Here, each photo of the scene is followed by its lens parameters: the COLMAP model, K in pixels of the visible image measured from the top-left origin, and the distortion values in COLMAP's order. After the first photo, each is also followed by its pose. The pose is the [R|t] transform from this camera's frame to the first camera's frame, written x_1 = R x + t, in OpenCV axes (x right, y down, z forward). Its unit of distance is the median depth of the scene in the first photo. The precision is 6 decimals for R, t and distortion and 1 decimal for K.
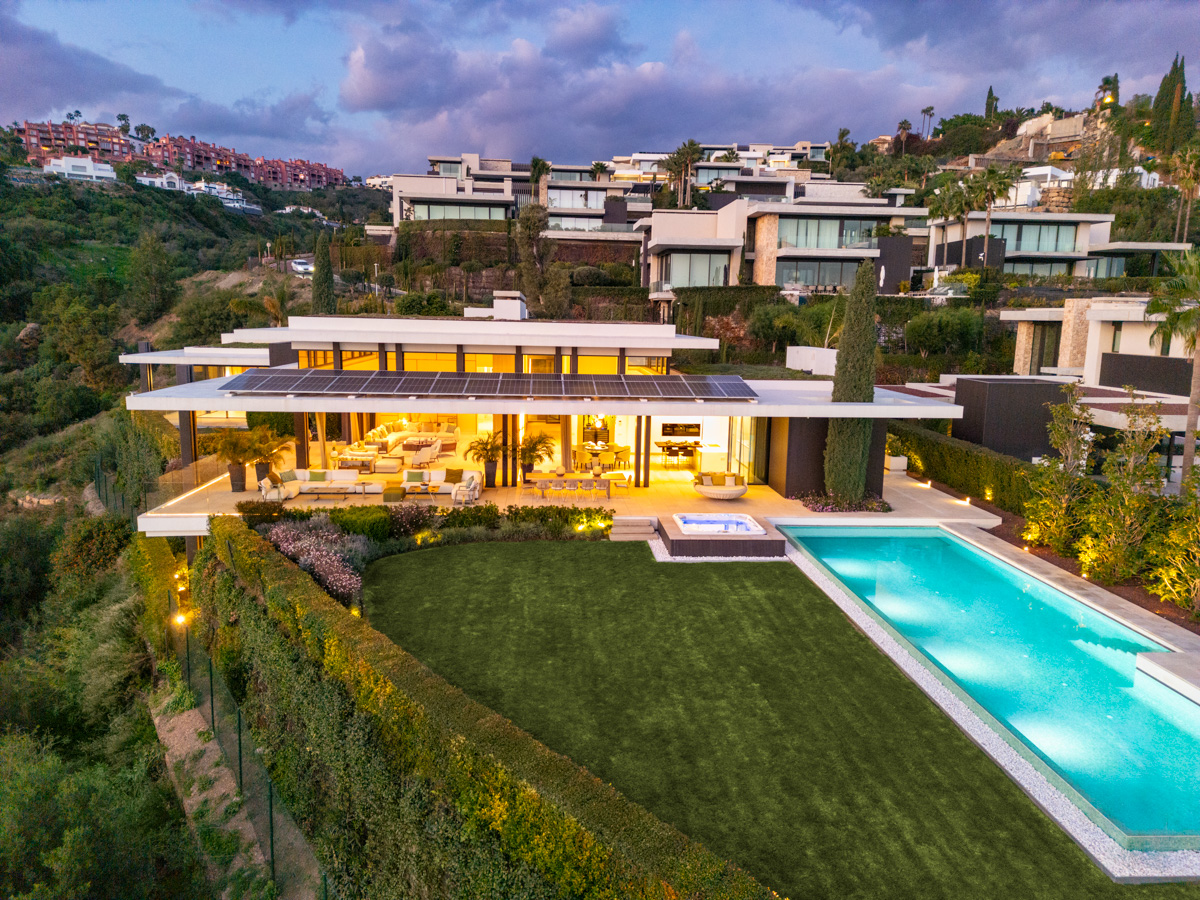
lens RADIAL K [[835.0, 0, 603.9], [0, 835.0, 457.2], [0, 0, 1]] dist [0.078454, -0.068640]
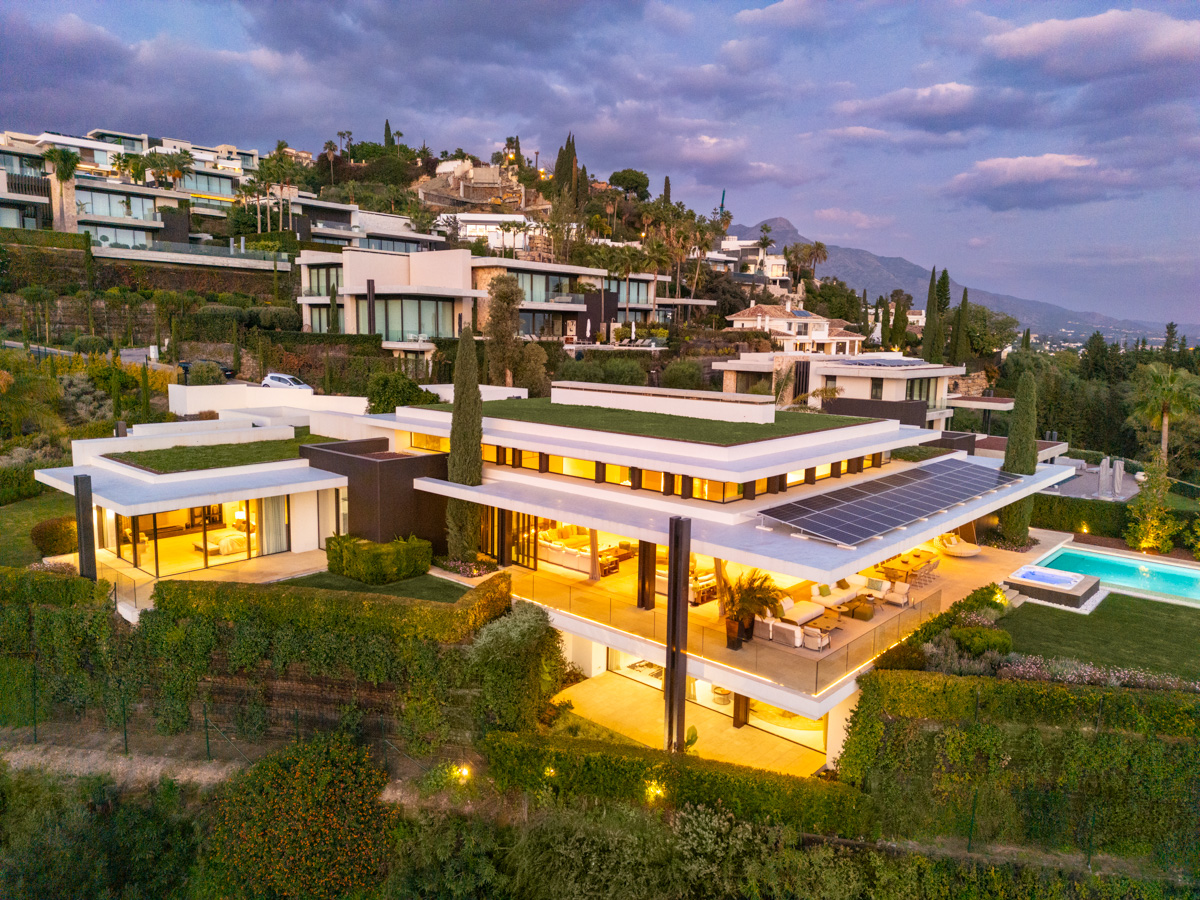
lens RADIAL K [[835.0, 0, 603.9], [0, 835.0, 457.2], [0, 0, 1]] dist [0.078454, -0.068640]
pose [[0.717274, -0.109806, 0.688085, -0.224676], [0.110488, 0.992935, 0.043280, -0.043234], [-0.687975, 0.044981, 0.724339, 0.086145]]
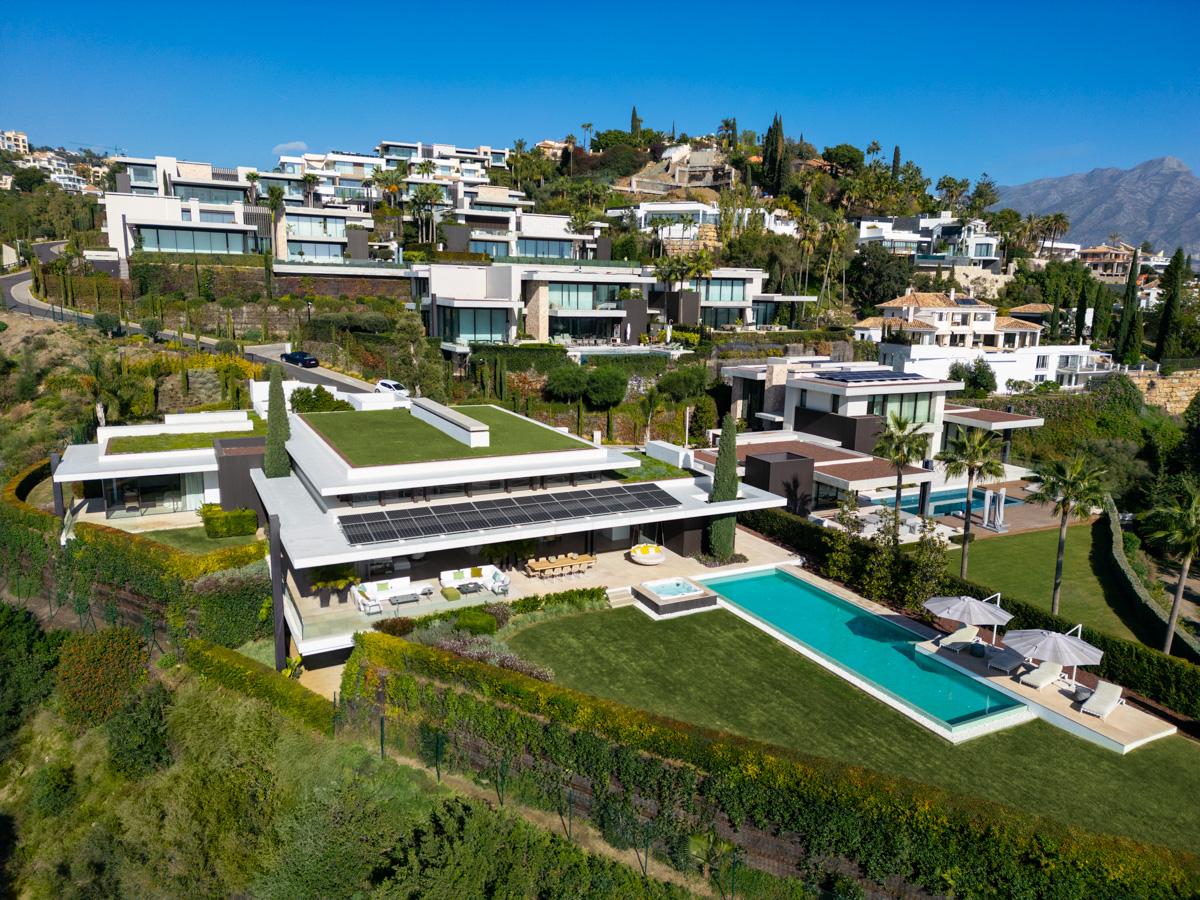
lens RADIAL K [[835.0, 0, 603.9], [0, 835.0, 457.2], [0, 0, 1]] dist [0.078454, -0.068640]
pose [[0.918671, -0.078128, 0.387221, -0.104181], [0.061702, 0.996595, 0.054692, -0.047502], [-0.390175, -0.026352, 0.920363, -0.077585]]
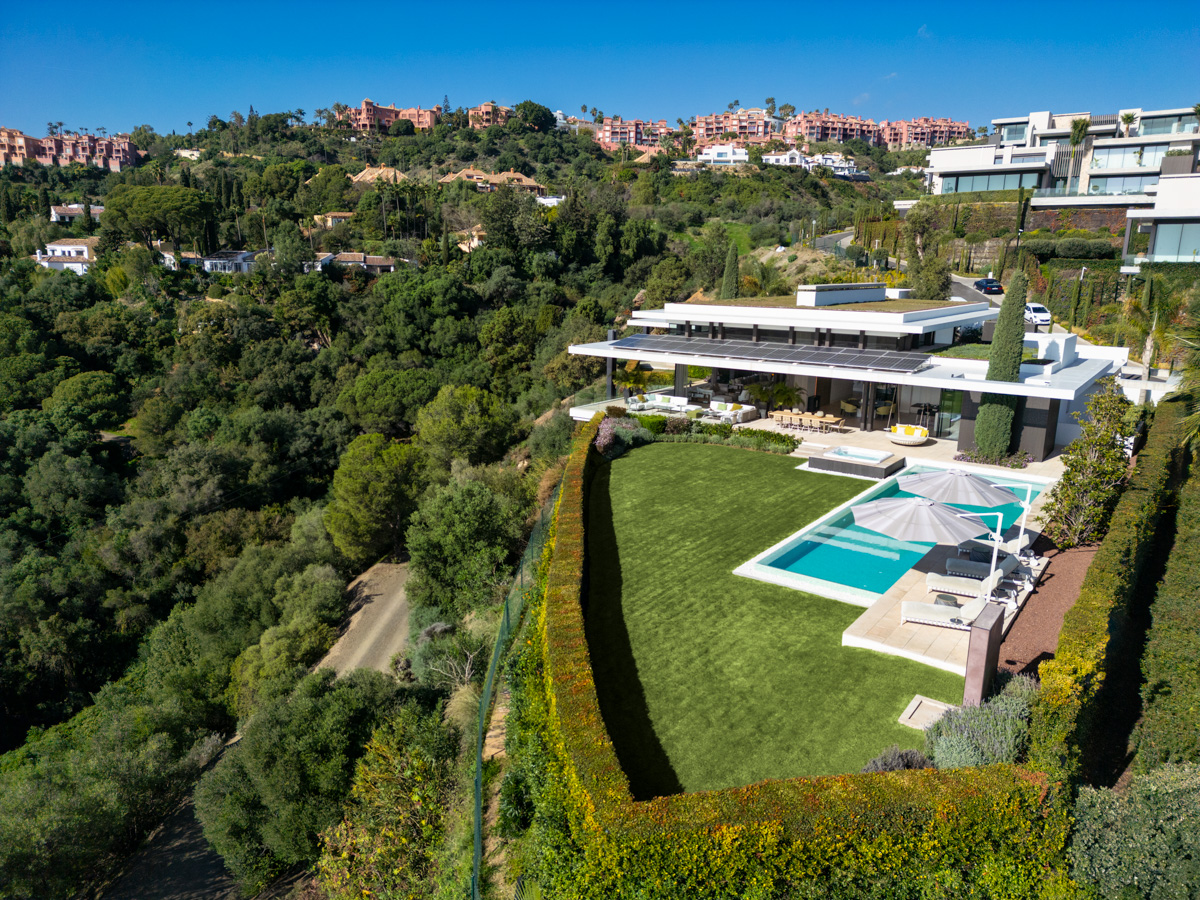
lens RADIAL K [[835.0, 0, 603.9], [0, 835.0, 457.2], [0, 0, 1]] dist [0.078454, -0.068640]
pose [[0.768627, 0.141449, -0.623863, 0.124705], [-0.110066, 0.989945, 0.088845, 0.000465], [0.630157, 0.000377, 0.776467, -0.075393]]
